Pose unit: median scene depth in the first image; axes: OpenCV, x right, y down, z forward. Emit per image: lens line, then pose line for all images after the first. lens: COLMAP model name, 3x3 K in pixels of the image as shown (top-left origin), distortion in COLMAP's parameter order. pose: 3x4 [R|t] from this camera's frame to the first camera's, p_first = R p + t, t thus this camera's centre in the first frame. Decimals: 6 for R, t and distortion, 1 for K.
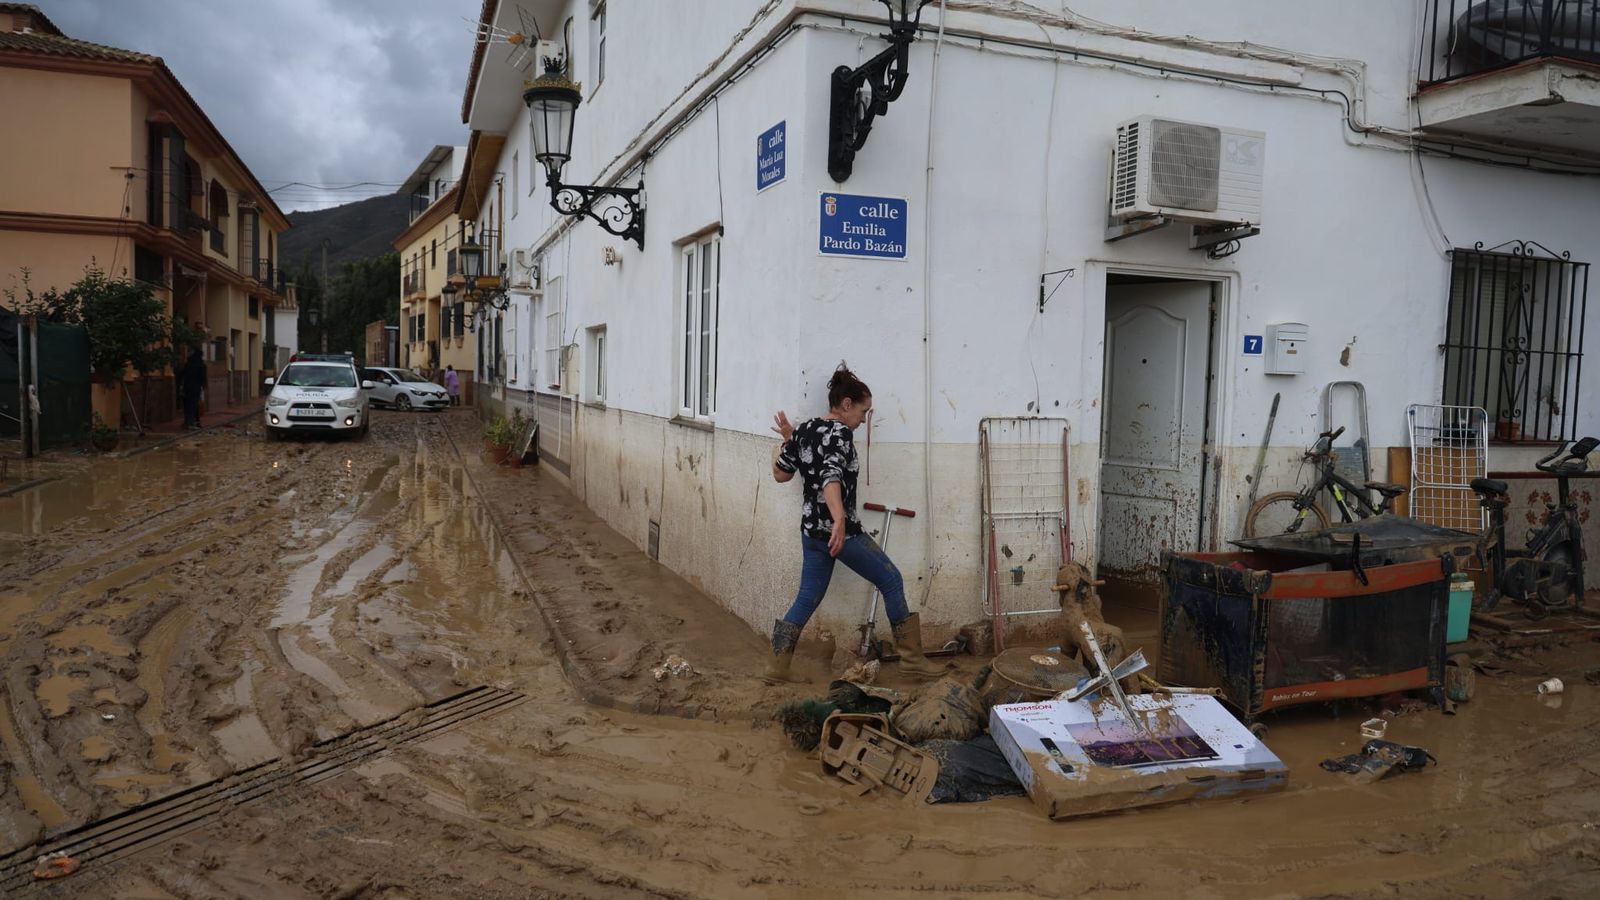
lens RADIAL K [[1127.3, 0, 814.6], [0, 1127.3, 453.1], [0, 0, 1]] dist [-0.075902, 0.059240]
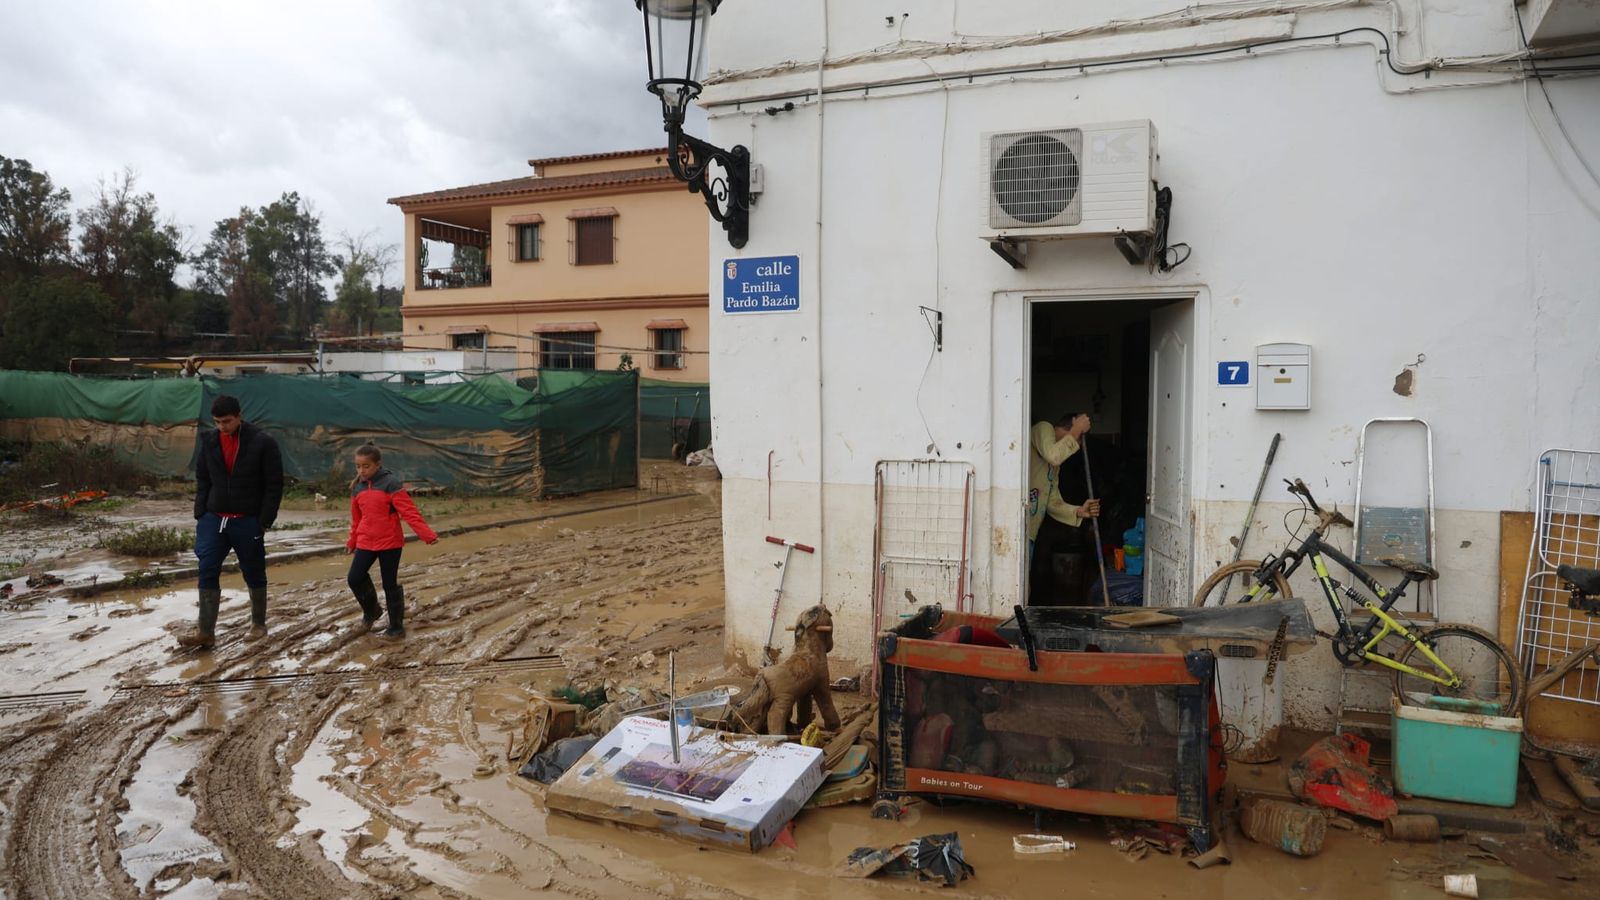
lens RADIAL K [[1127.3, 0, 806.2], [0, 1127.3, 448.6], [0, 0, 1]] dist [-0.075902, 0.059240]
pose [[0.703594, 0.008886, -0.710547, 0.817910], [-0.032379, 0.999284, -0.019565, -0.019642], [0.709864, 0.036773, 0.703378, 0.246182]]
